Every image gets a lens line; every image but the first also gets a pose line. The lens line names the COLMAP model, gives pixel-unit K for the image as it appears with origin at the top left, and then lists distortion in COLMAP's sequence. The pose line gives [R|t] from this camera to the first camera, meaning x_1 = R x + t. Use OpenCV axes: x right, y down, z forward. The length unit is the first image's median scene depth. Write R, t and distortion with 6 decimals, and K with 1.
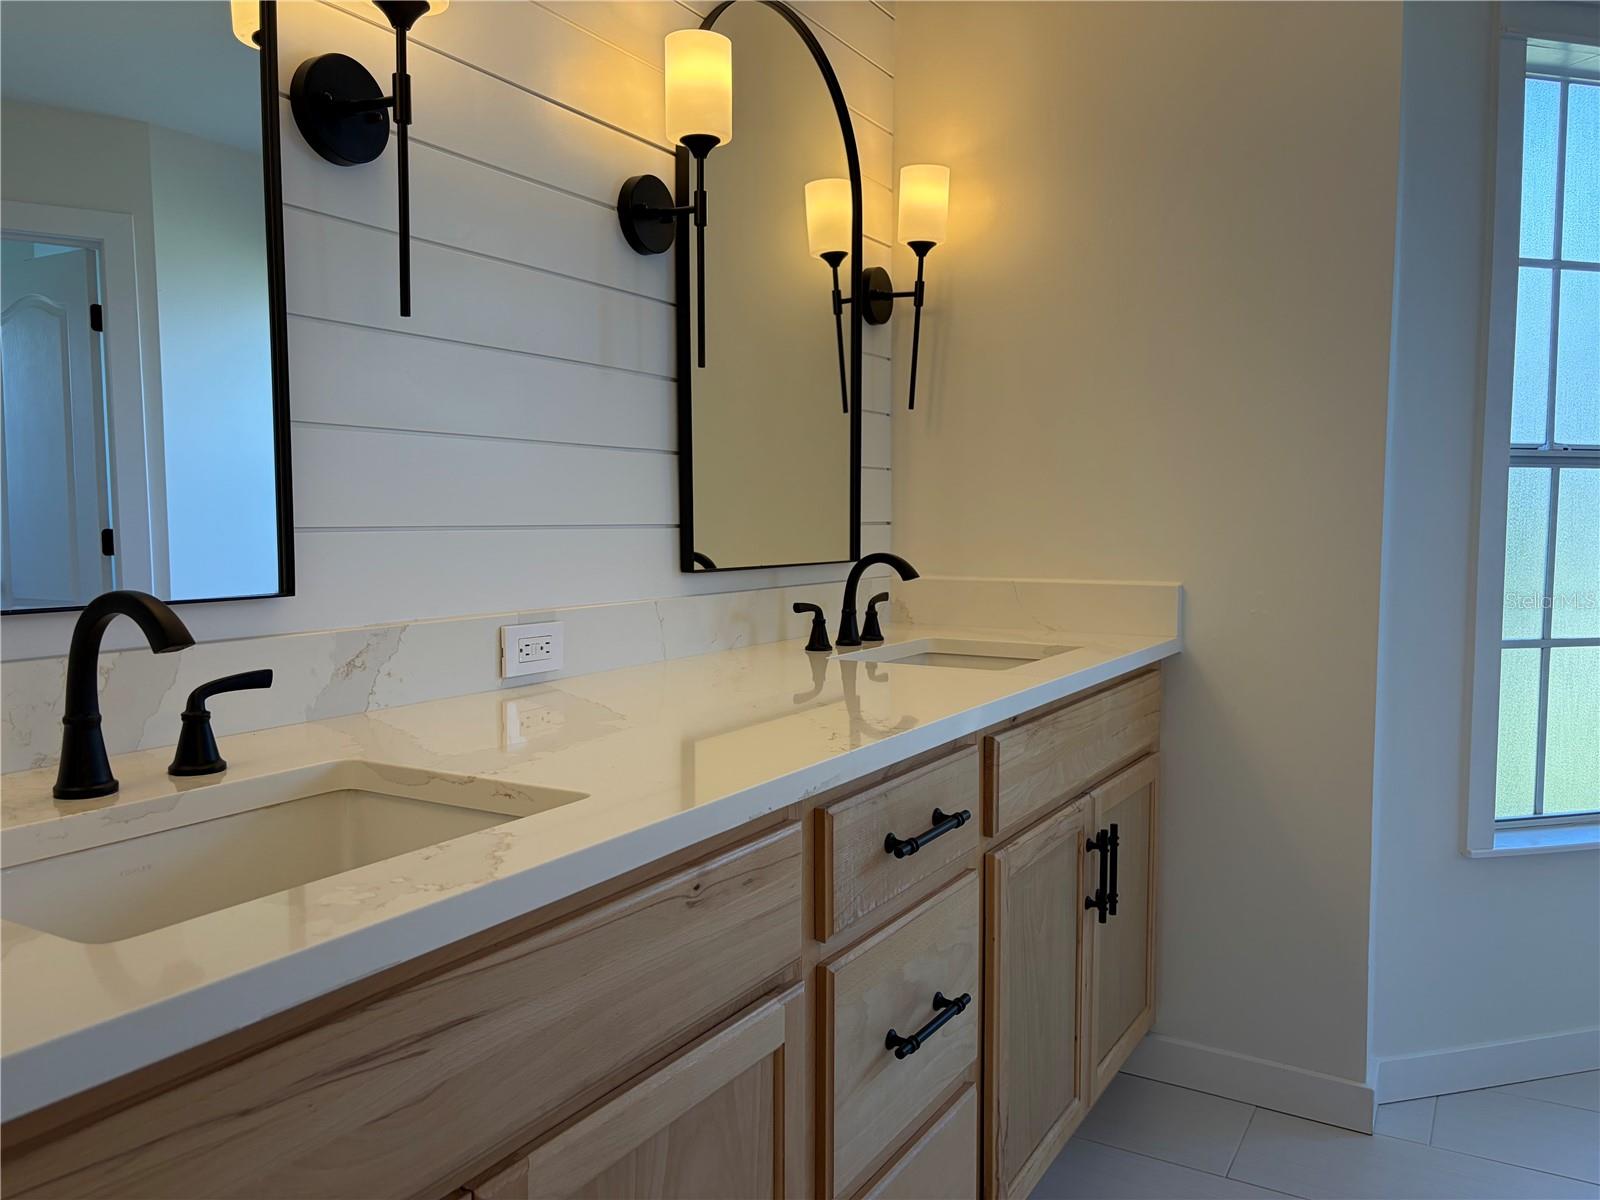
lens RADIAL K [[1210.7, 0, 800.0], [0, 1210.7, 600.0], [0, 0, 1]] dist [0.069836, -0.063673]
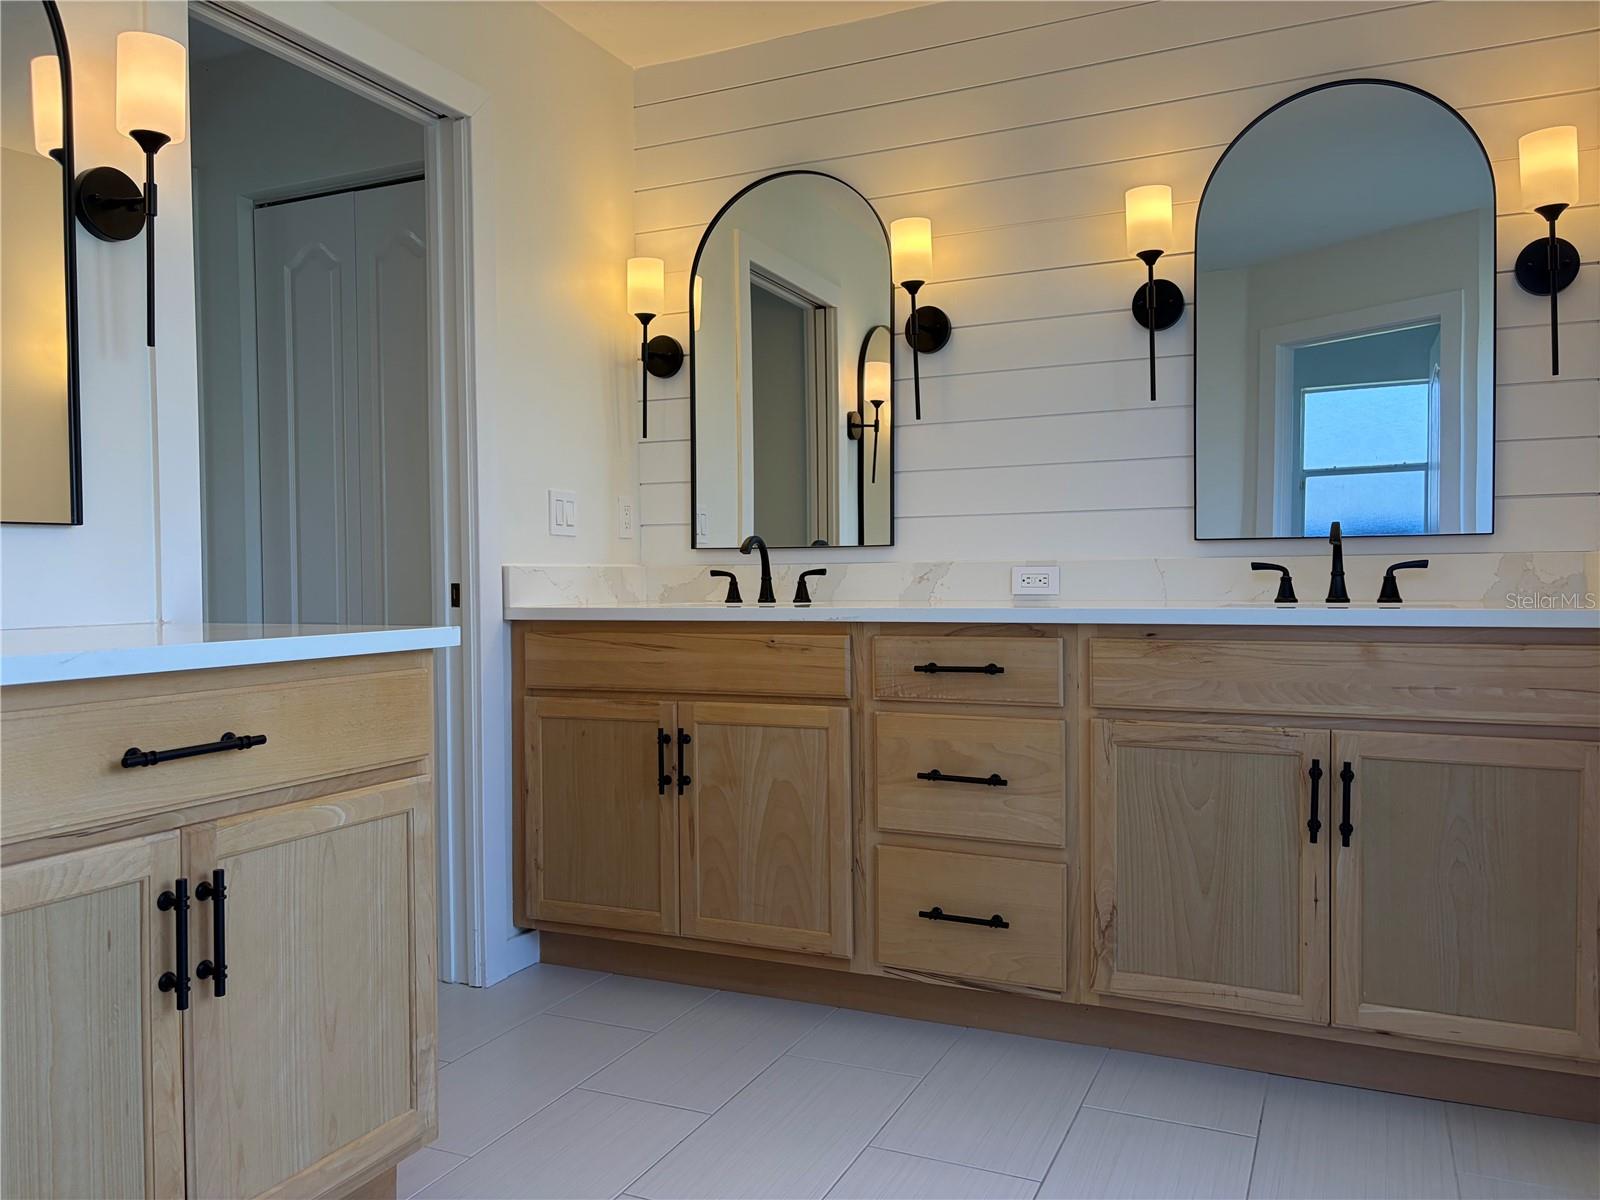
lens RADIAL K [[1210.7, 0, 800.0], [0, 1210.7, 600.0], [0, 0, 1]] dist [0.069836, -0.063673]
pose [[0.103080, 0.024556, -0.994370, 1.780329], [-0.056263, 0.998239, 0.018819, 0.064142], [0.993081, 0.054007, 0.104280, 0.547951]]
